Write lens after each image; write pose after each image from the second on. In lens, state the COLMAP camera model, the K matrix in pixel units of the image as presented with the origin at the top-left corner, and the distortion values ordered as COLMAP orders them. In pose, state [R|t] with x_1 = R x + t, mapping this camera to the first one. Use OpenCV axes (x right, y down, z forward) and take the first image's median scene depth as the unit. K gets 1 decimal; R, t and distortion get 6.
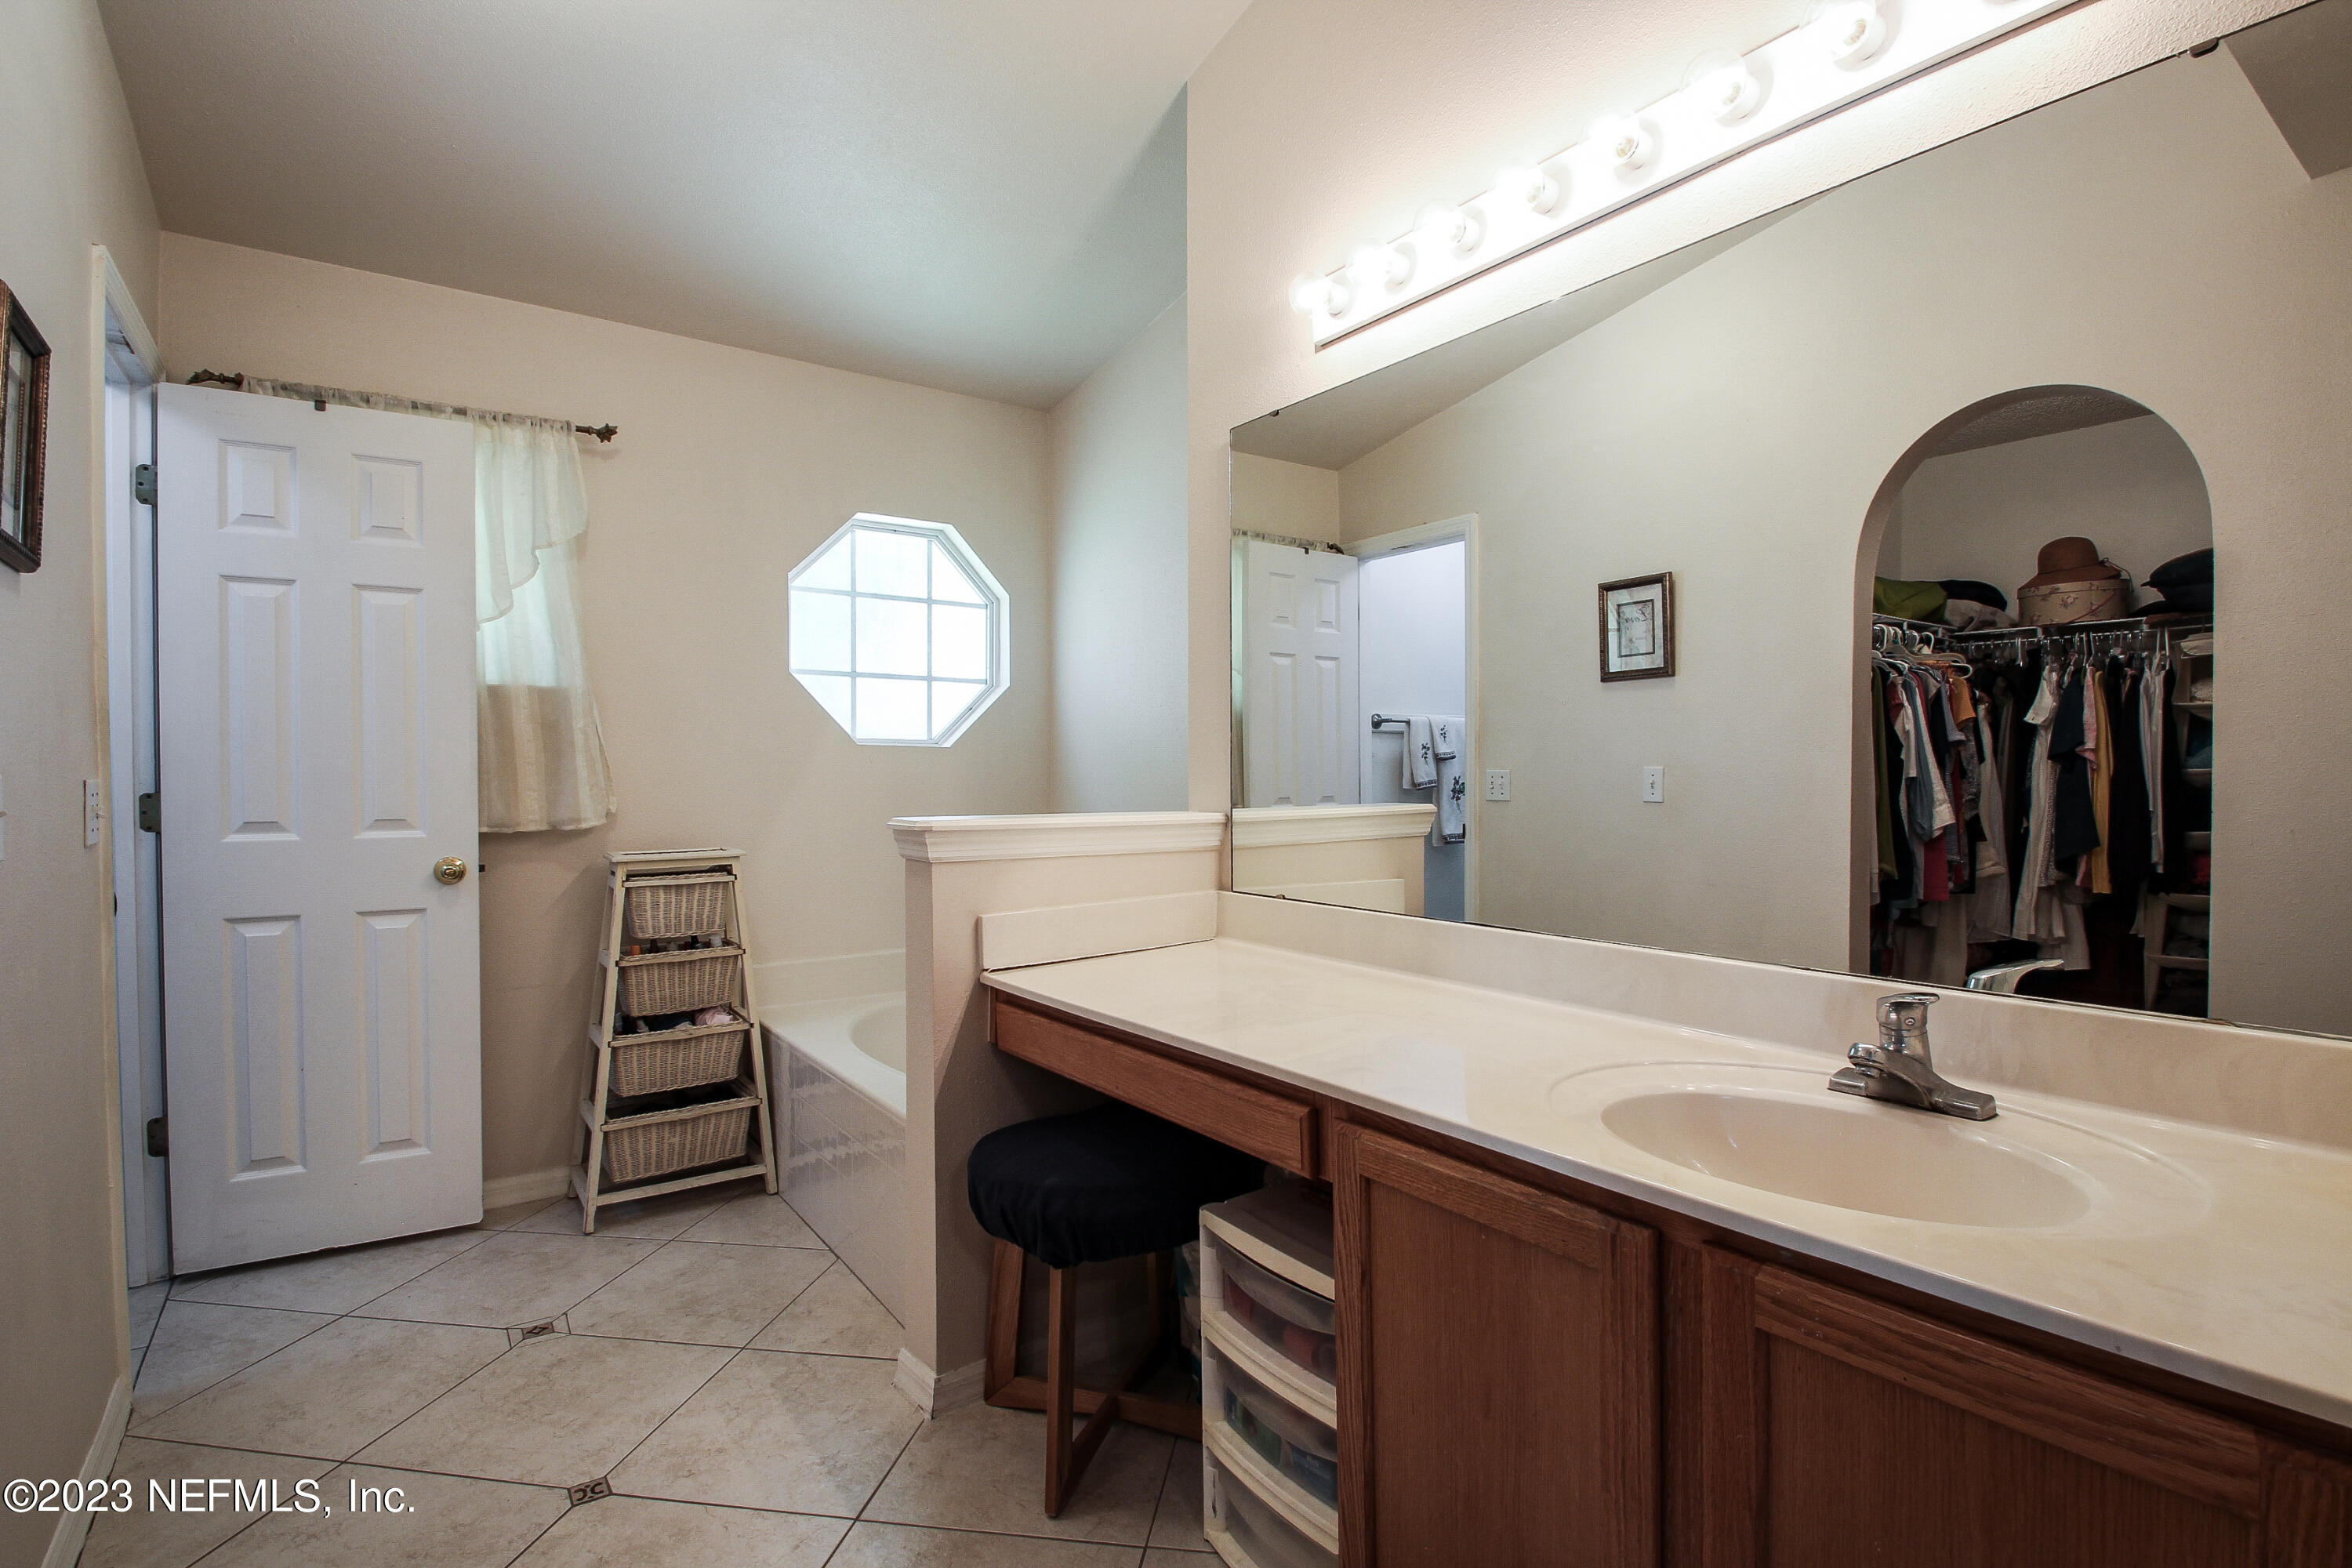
lens RADIAL K [[1125.0, 0, 1183.0], [0, 1125.0, 787.5], [0, 0, 1]] dist [-0.005988, -0.000820]
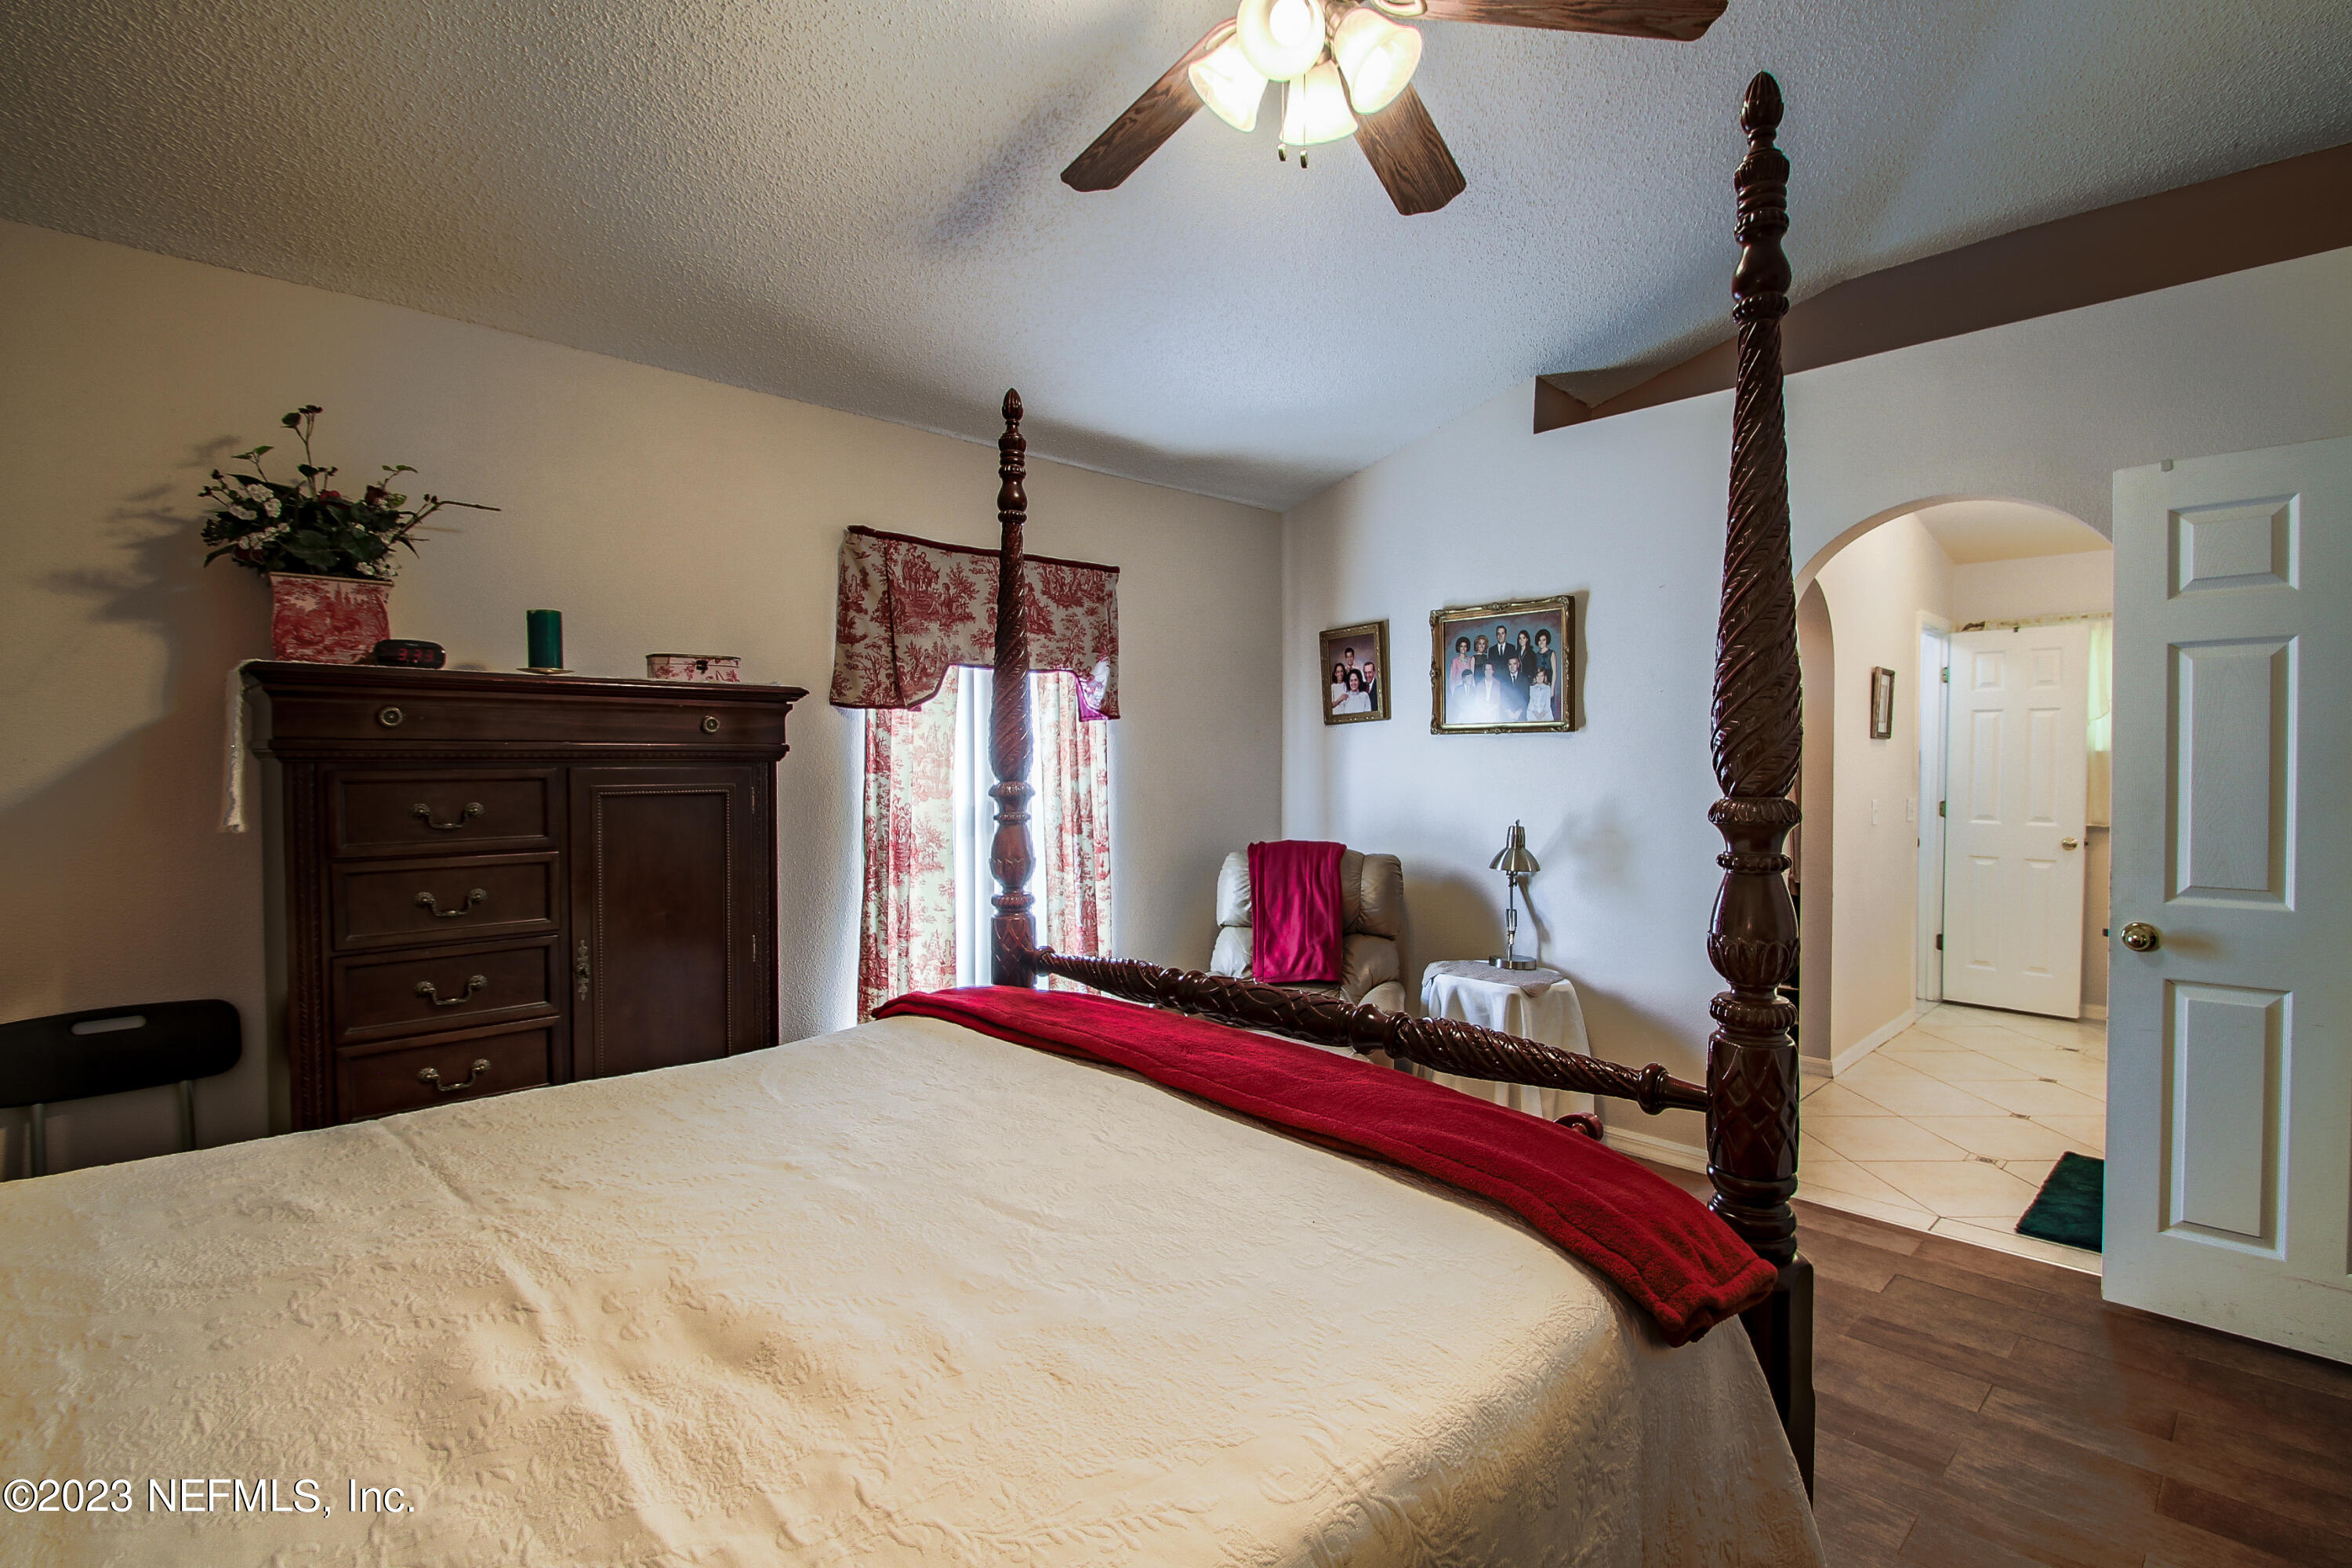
lens RADIAL K [[1106.8, 0, 1178.5], [0, 1106.8, 788.9], [0, 0, 1]] dist [-0.003503, -0.000442]
pose [[0.142793, 0.030885, -0.989271, 1.176377], [-0.020136, 0.999397, 0.028294, -0.053654], [0.989548, 0.015879, 0.143329, -0.959632]]
